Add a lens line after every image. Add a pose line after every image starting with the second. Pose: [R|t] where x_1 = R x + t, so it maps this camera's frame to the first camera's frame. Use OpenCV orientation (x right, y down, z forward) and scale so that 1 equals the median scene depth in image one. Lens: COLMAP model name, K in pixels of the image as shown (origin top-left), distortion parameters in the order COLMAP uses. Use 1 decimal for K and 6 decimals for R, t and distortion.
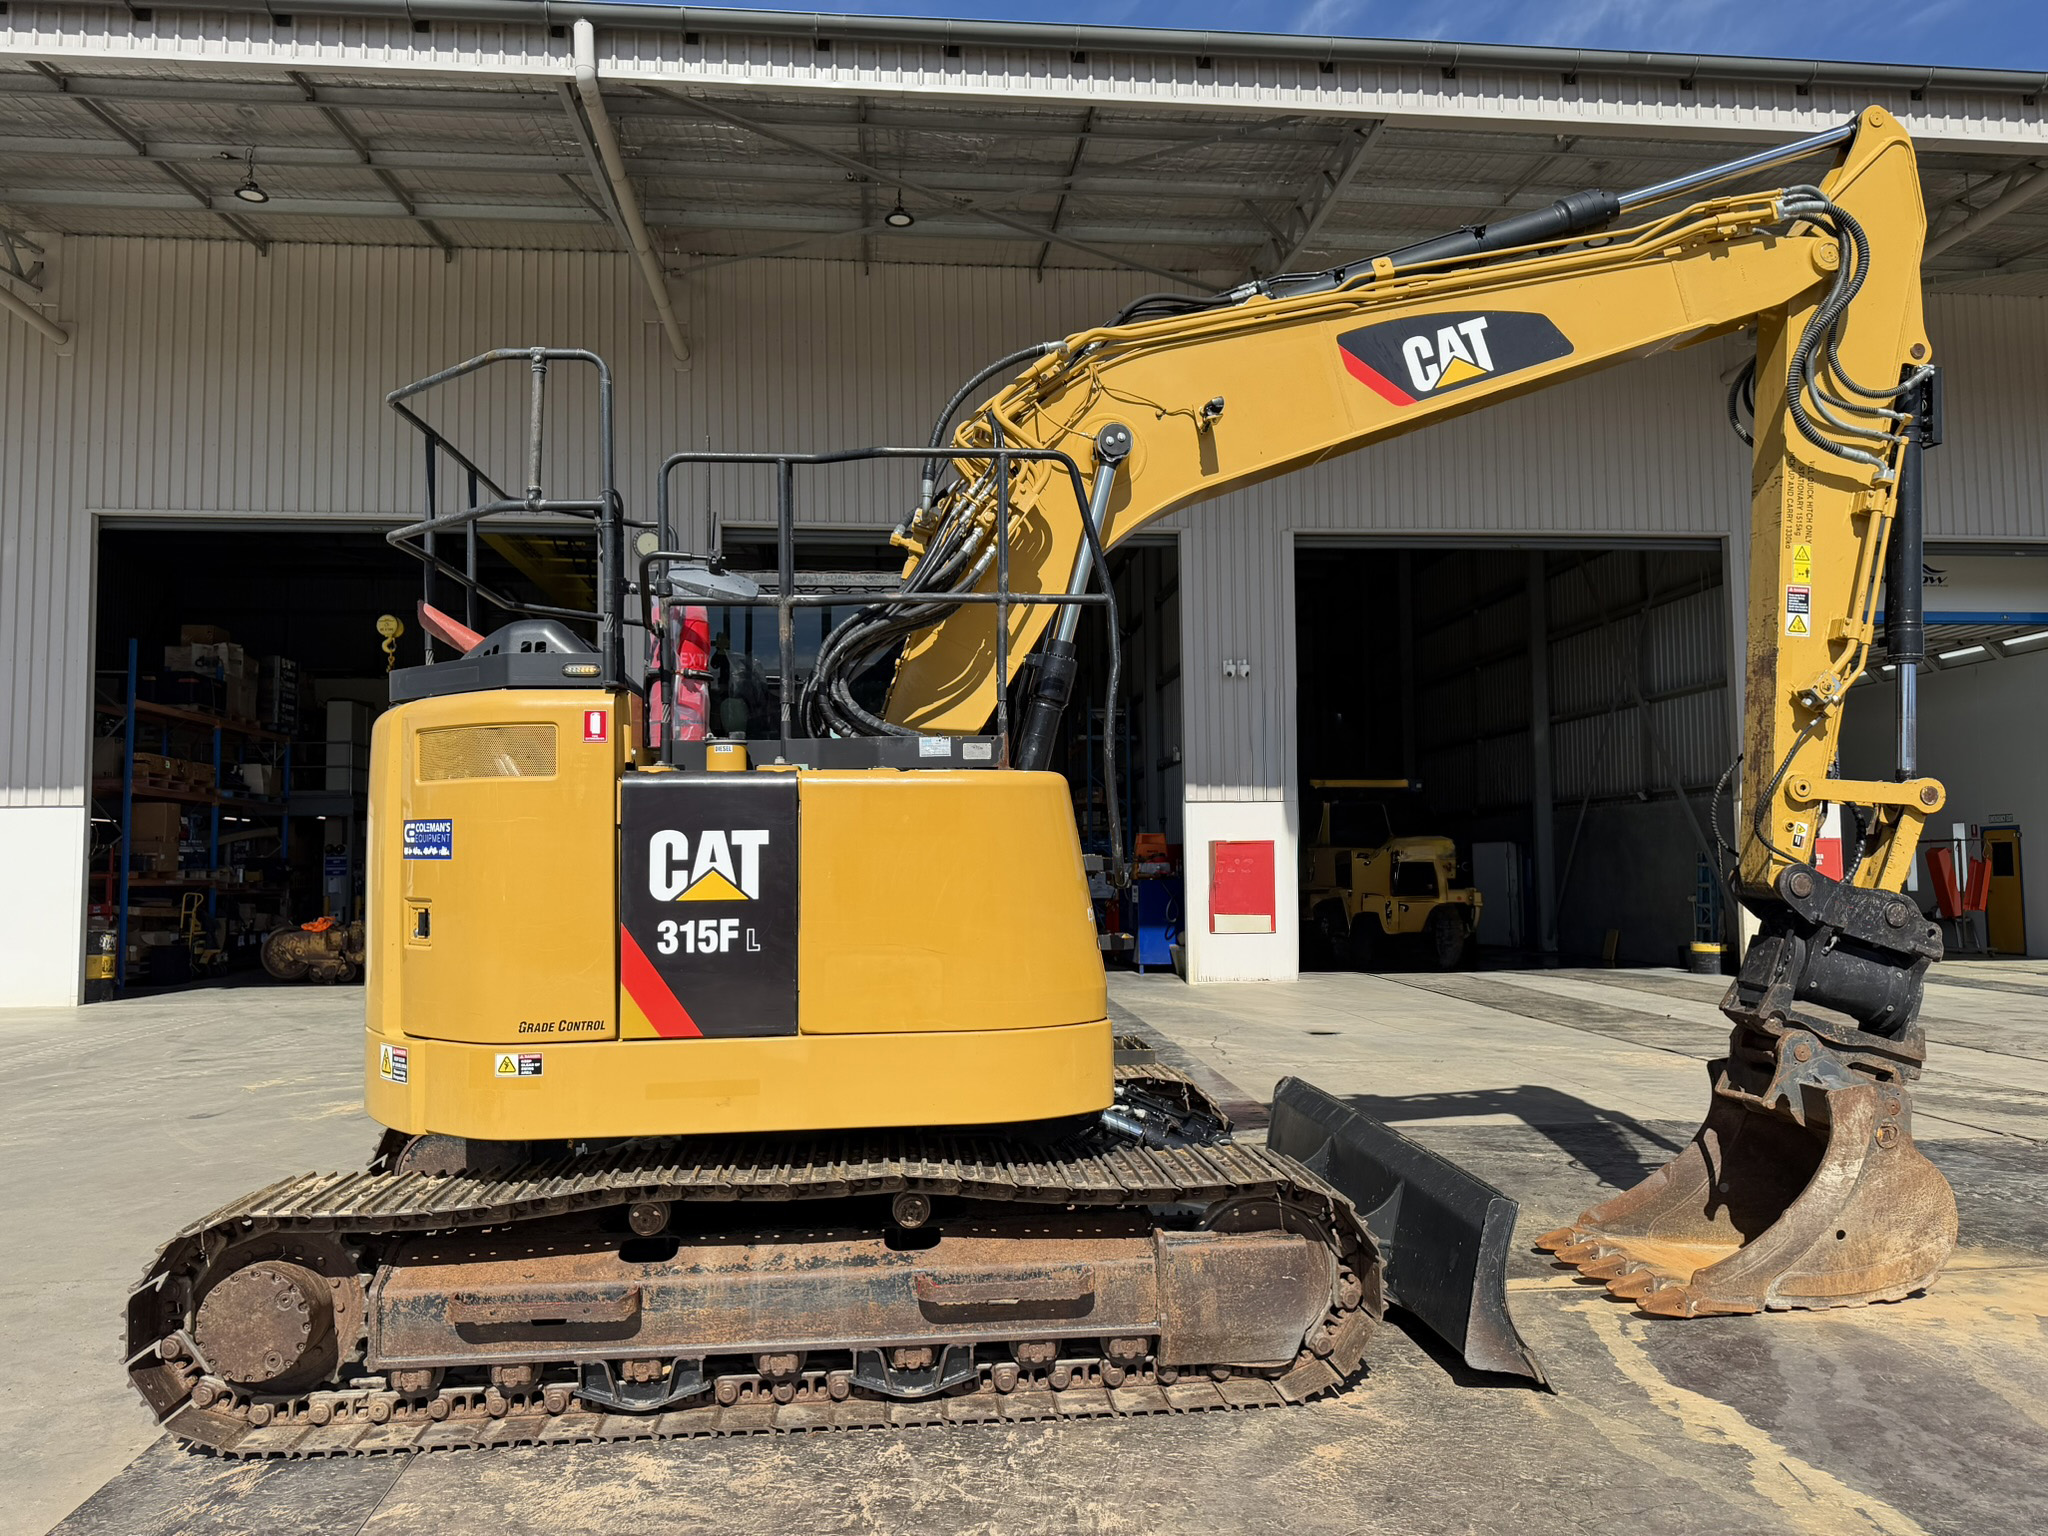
lens RADIAL K [[1438.4, 0, 1017.0], [0, 1438.4, 773.0], [0, 0, 1]] dist [0.092275, -0.141477]
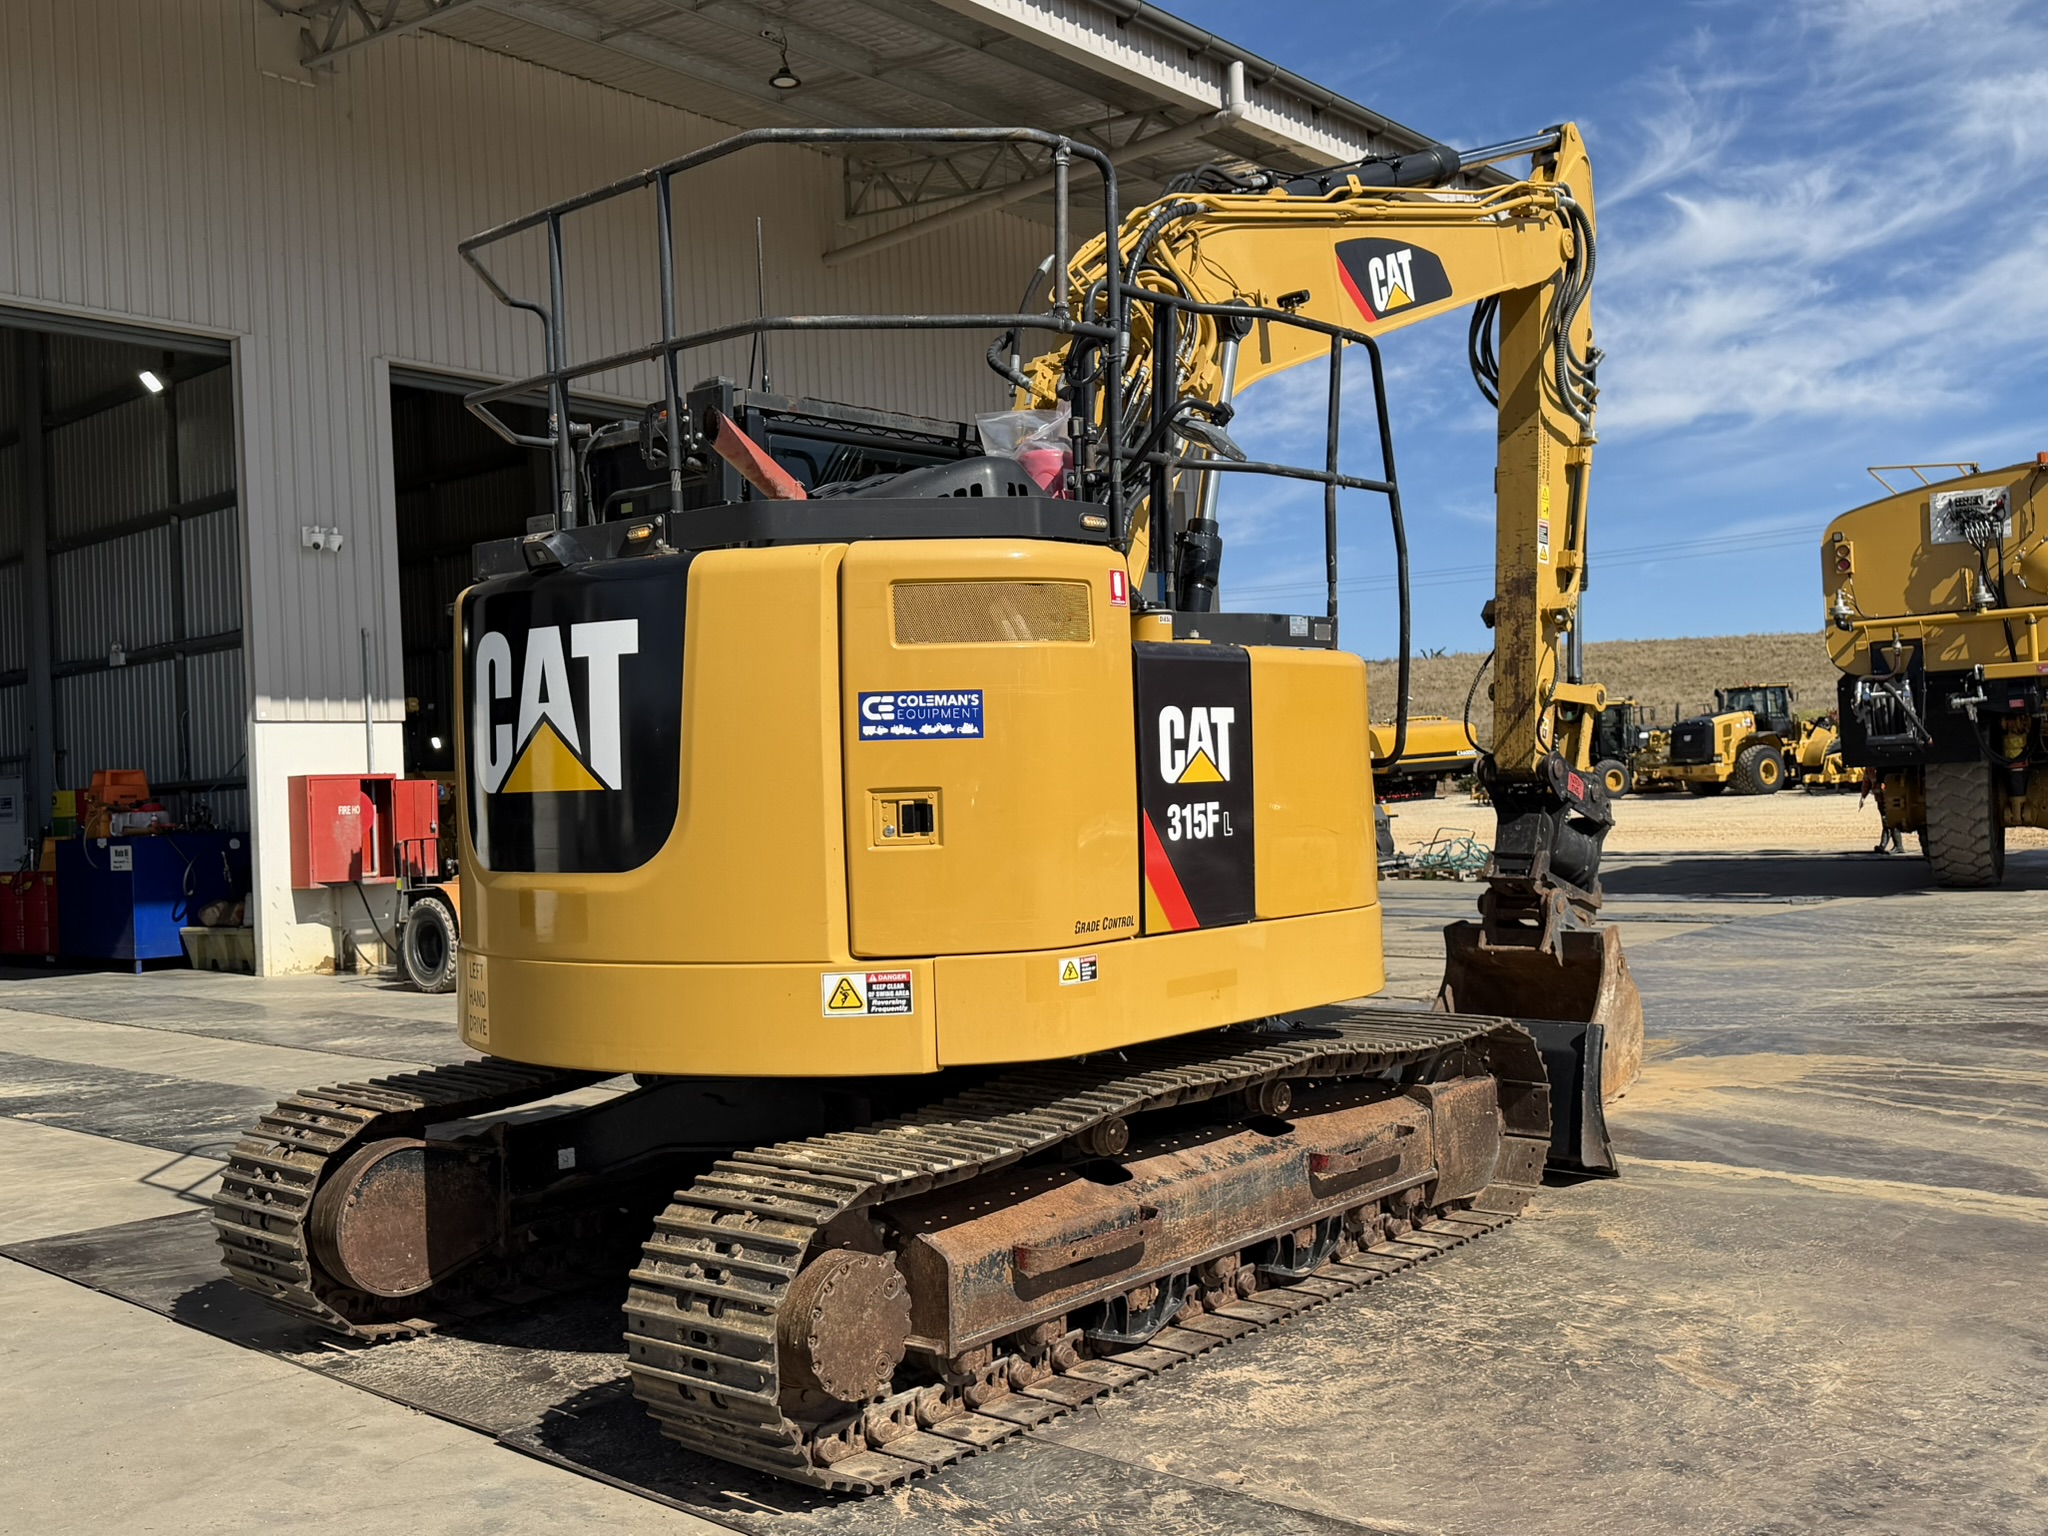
lens RADIAL K [[1892.4, 0, 1024.0], [0, 1892.4, 768.0], [0, 0, 1]] dist [0.170556, -0.325366]
pose [[0.725495, -0.010834, 0.688143, -1.126203], [-0.012726, 0.999494, 0.029153, 0.044603], [-0.688110, -0.029908, 0.724990, 0.191965]]
